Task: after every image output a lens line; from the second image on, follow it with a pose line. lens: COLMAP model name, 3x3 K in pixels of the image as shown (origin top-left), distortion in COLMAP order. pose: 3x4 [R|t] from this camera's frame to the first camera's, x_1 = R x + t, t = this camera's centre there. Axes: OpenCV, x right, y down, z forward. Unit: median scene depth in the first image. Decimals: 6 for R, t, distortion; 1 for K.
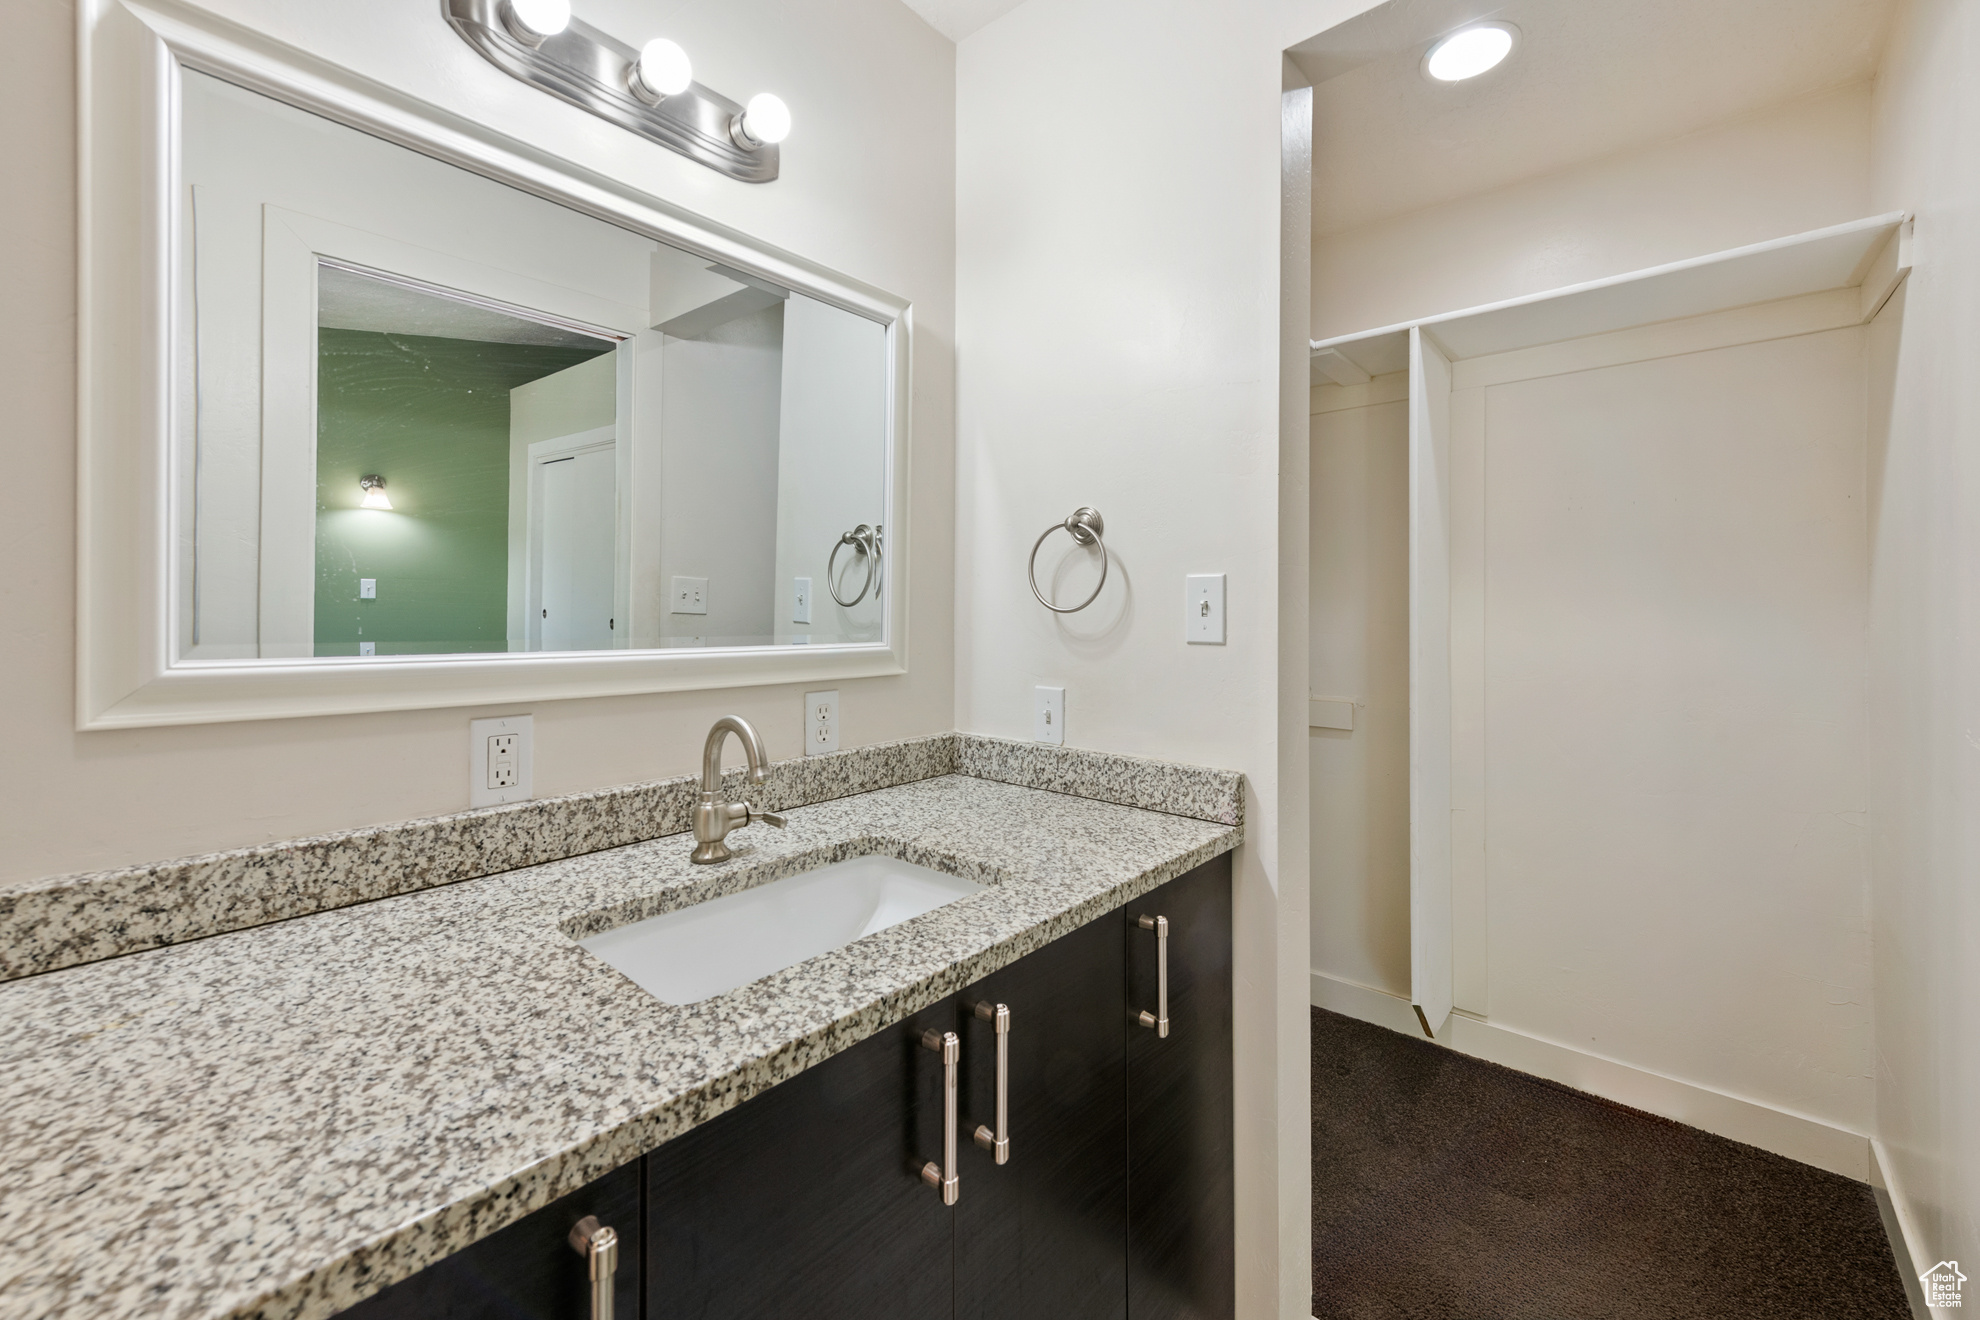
lens RADIAL K [[805.8, 0, 992.1], [0, 805.8, 605.5], [0, 0, 1]] dist [0.005303, -0.000411]
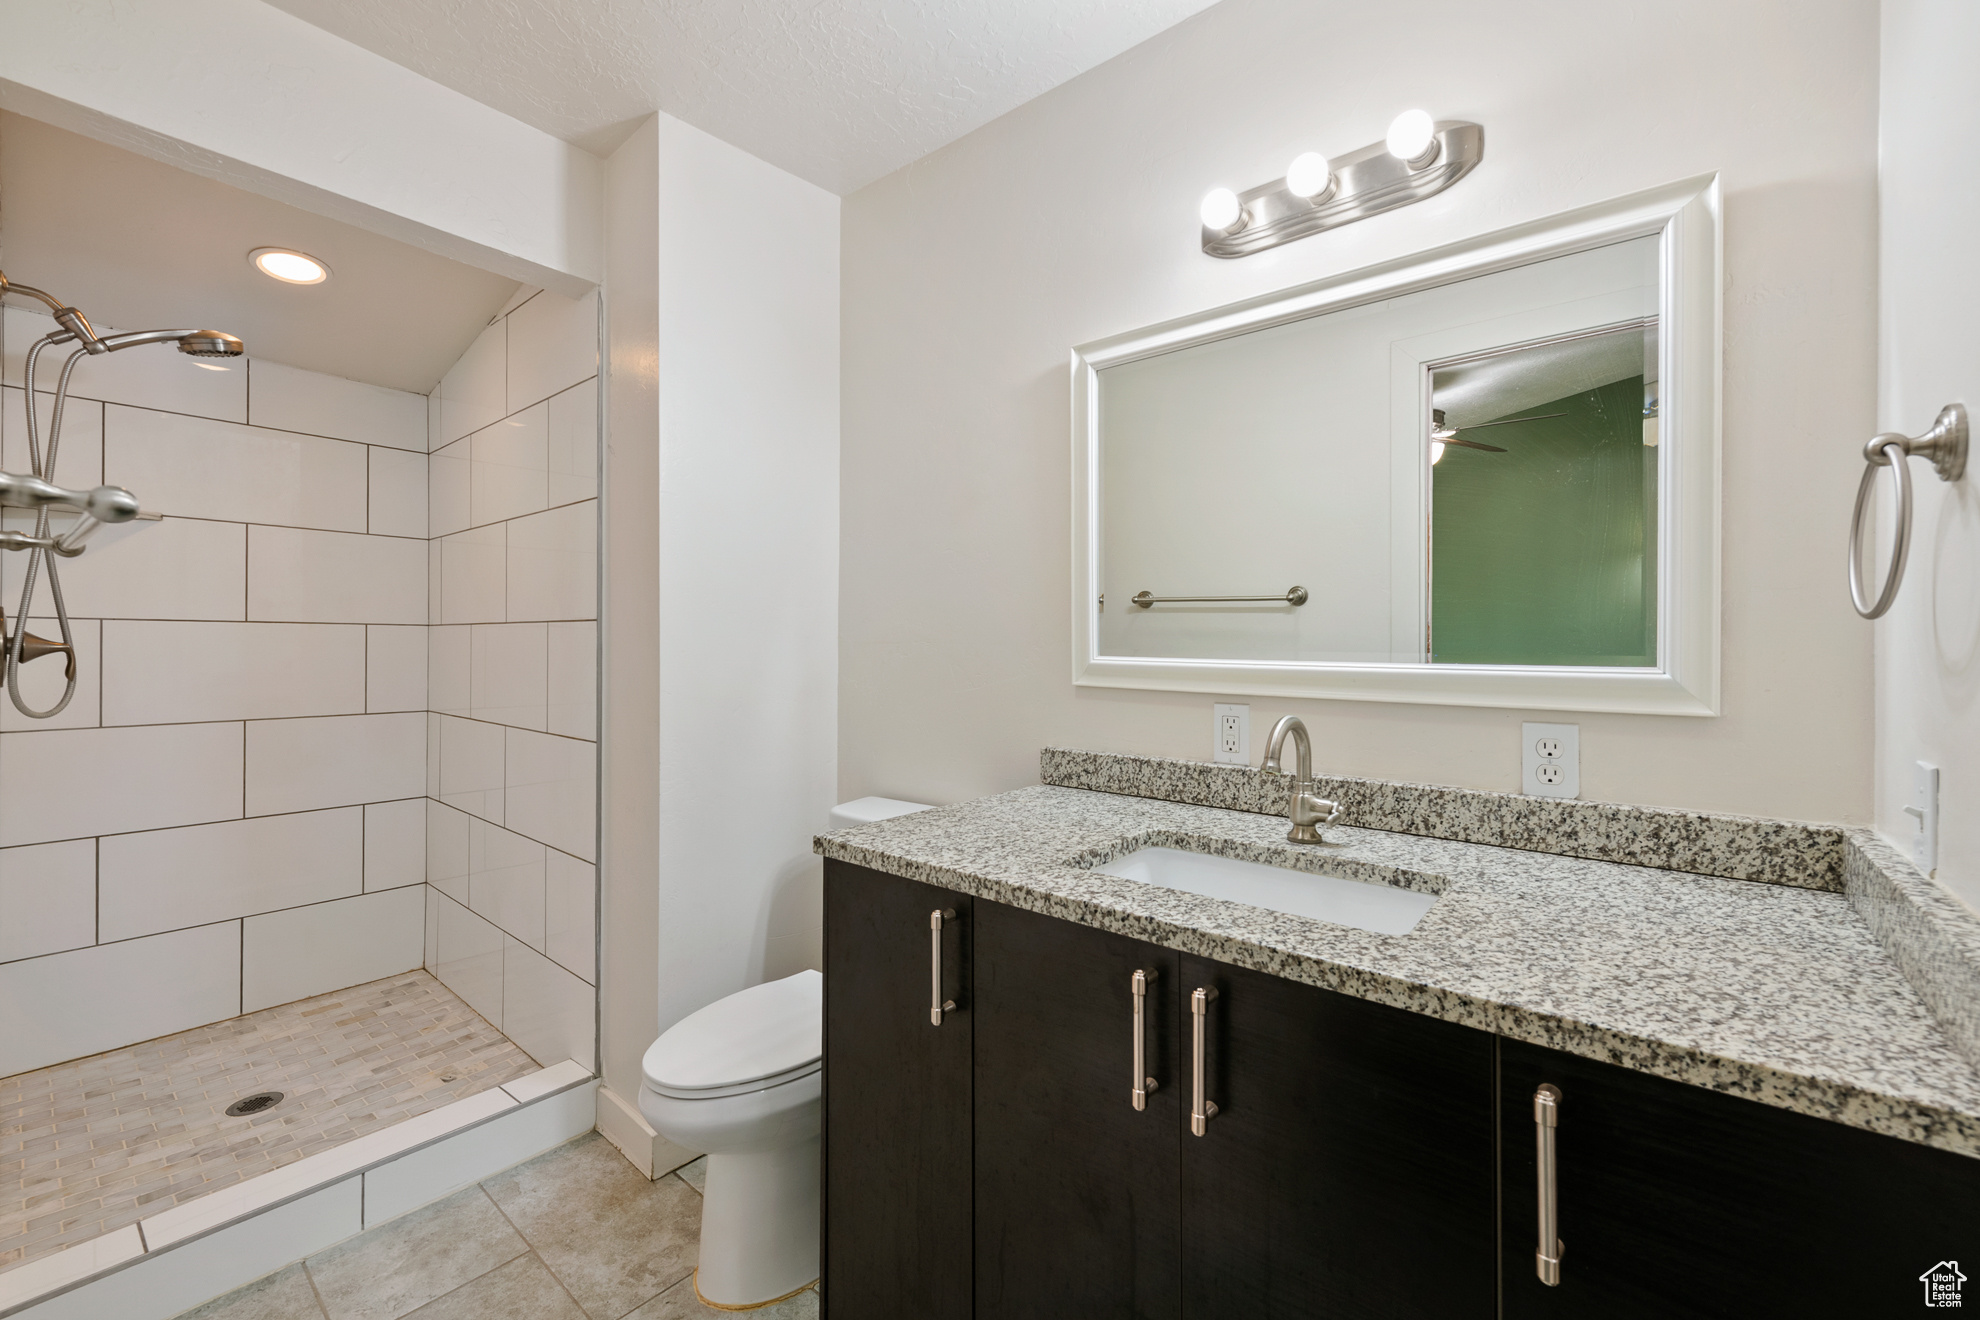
lens RADIAL K [[801.6, 0, 998.9], [0, 801.6, 639.2], [0, 0, 1]] dist [0.004422, -0.000372]
pose [[0.018931, -0.009084, -0.999780, 0.956849], [0.002862, 0.999955, -0.009031, 0.039467], [0.999817, -0.002690, 0.018956, 0.643600]]
